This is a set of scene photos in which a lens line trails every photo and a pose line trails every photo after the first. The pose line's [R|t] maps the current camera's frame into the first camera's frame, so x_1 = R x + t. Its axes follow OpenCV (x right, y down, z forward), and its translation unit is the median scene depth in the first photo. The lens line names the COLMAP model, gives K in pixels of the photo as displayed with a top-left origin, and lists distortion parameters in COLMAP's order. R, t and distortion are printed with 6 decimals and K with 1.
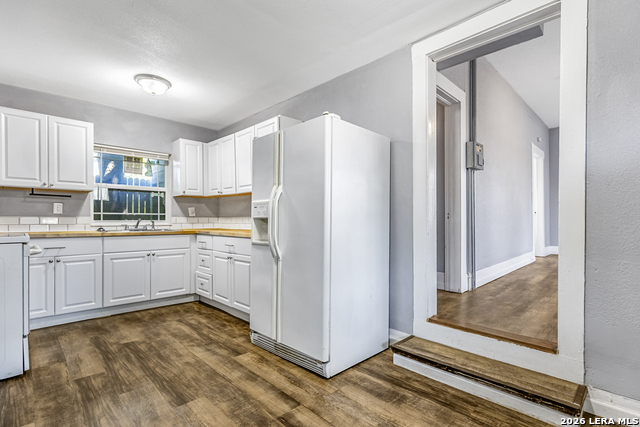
lens RADIAL K [[300.3, 0, 322.8], [0, 300.3, 220.4], [0, 0, 1]] dist [-0.003354, -0.000060]
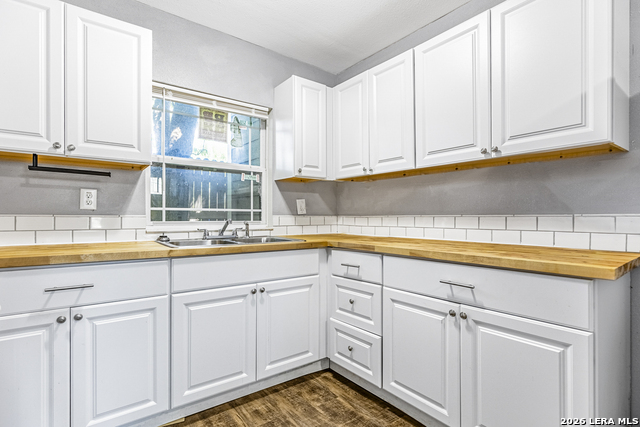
lens RADIAL K [[312.2, 0, 329.9], [0, 312.2, 216.7], [0, 0, 1]] dist [-0.003793, -0.000745]
pose [[0.992920, 0.001121, -0.118783, -0.409560], [-0.001700, 0.999987, -0.004772, -0.007492], [0.118776, 0.004940, 0.992909, 0.520976]]
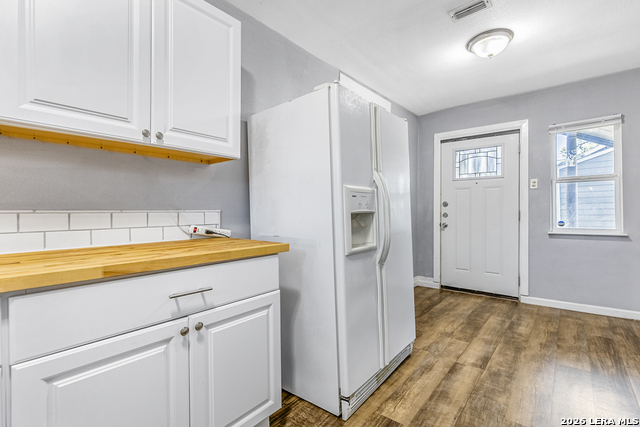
lens RADIAL K [[294.9, 0, 320.0], [0, 294.9, 213.5], [0, 0, 1]] dist [0.000837, 0.000291]
pose [[-0.088797, 0.001770, 0.996048, -0.620774], [0.013491, 0.999909, -0.000574, -0.005057], [-0.995958, 0.013387, -0.088813, 0.830879]]
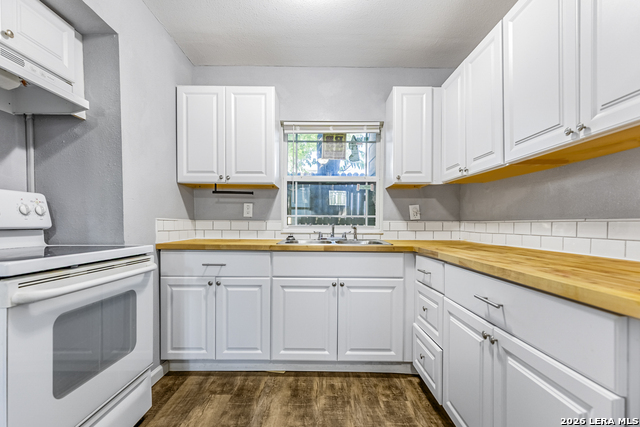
lens RADIAL K [[299.1, 0, 322.0], [0, 299.1, 226.2], [0, 0, 1]] dist [0.003651, 0.000286]
pose [[0.714592, 0.010236, -0.699466, -0.196645], [-0.007635, 0.999948, 0.006833, -0.004031], [0.699500, 0.000458, 0.714633, 0.585494]]
